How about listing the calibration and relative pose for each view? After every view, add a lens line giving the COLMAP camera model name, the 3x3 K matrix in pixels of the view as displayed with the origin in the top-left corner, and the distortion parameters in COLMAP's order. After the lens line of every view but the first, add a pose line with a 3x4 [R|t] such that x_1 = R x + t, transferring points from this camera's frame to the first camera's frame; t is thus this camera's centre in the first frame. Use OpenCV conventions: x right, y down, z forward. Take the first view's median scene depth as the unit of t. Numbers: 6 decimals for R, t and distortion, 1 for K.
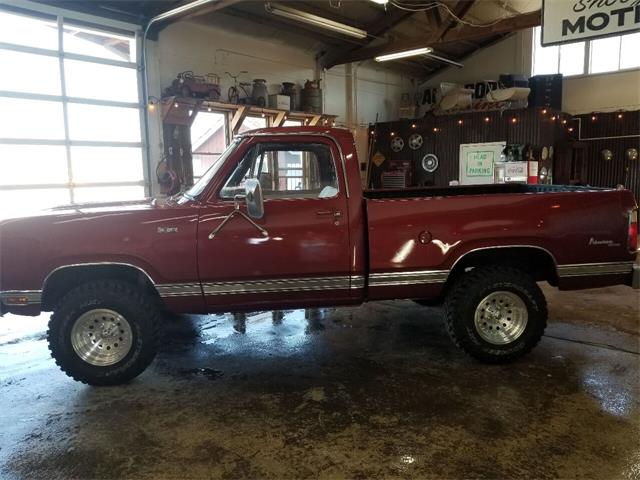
lens RADIAL K [[502.2, 0, 322.0], [0, 502.2, 241.1], [0, 0, 1]] dist [0.028103, -0.028604]
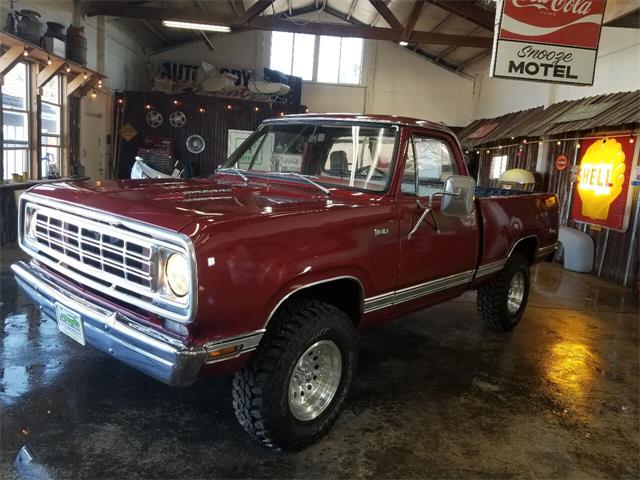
lens RADIAL K [[499.7, 0, 324.8], [0, 499.7, 233.7], [0, 0, 1]] dist [0.048276, -0.081601]
pose [[0.715028, -0.030102, 0.698447, -0.398198], [0.010499, 0.999422, 0.032324, -0.019259], [-0.699017, -0.015780, 0.714931, 0.202585]]
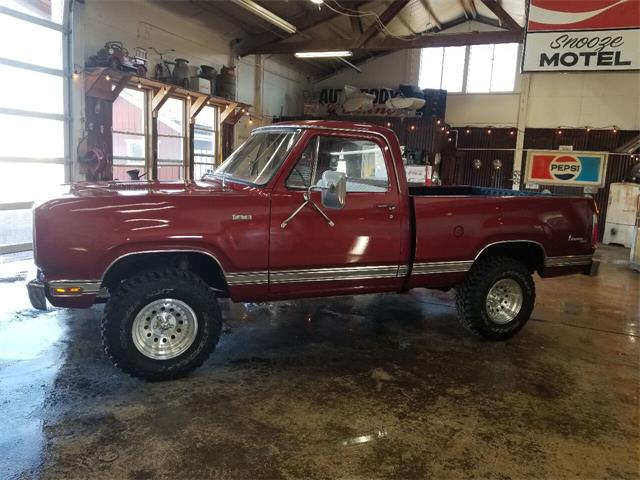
lens RADIAL K [[499.7, 0, 322.0], [0, 499.7, 240.9], [0, 0, 1]] dist [0.048276, -0.081601]
pose [[0.948274, 0.020416, 0.316795, -0.196646], [-0.025551, 0.999601, 0.012063, 0.003567], [-0.316423, -0.019534, 0.948417, 0.010969]]
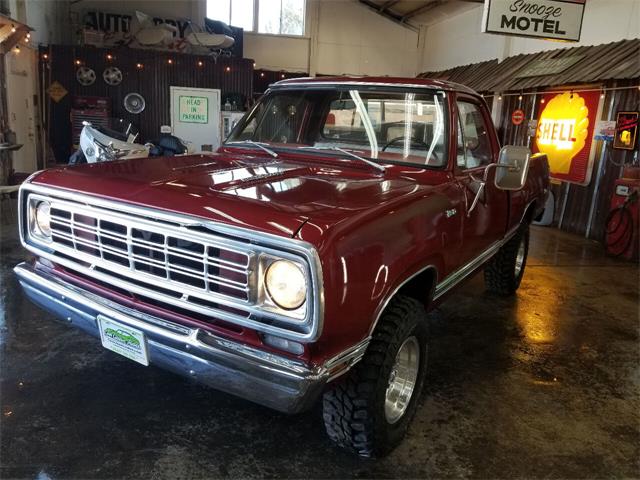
lens RADIAL K [[499.7, 0, 311.5], [0, 499.7, 231.6], [0, 0, 1]] dist [0.048276, -0.081601]
pose [[0.615594, -0.123738, 0.778289, -0.432610], [0.044147, 0.991460, 0.122711, -0.039881], [-0.786826, -0.041181, 0.615799, 0.295350]]
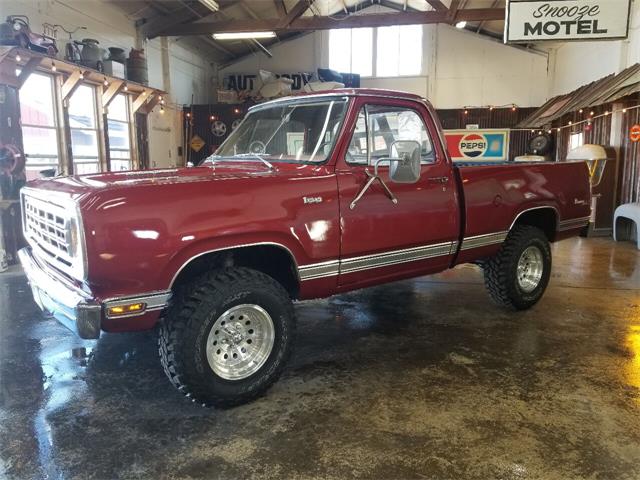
lens RADIAL K [[499.7, 0, 319.9], [0, 499.7, 239.8], [0, 0, 1]] dist [0.048276, -0.081601]
pose [[0.845362, -0.068257, 0.529815, -0.312270], [0.063980, 0.997601, 0.026437, 0.009983], [-0.530348, 0.011549, 0.847701, 0.123370]]
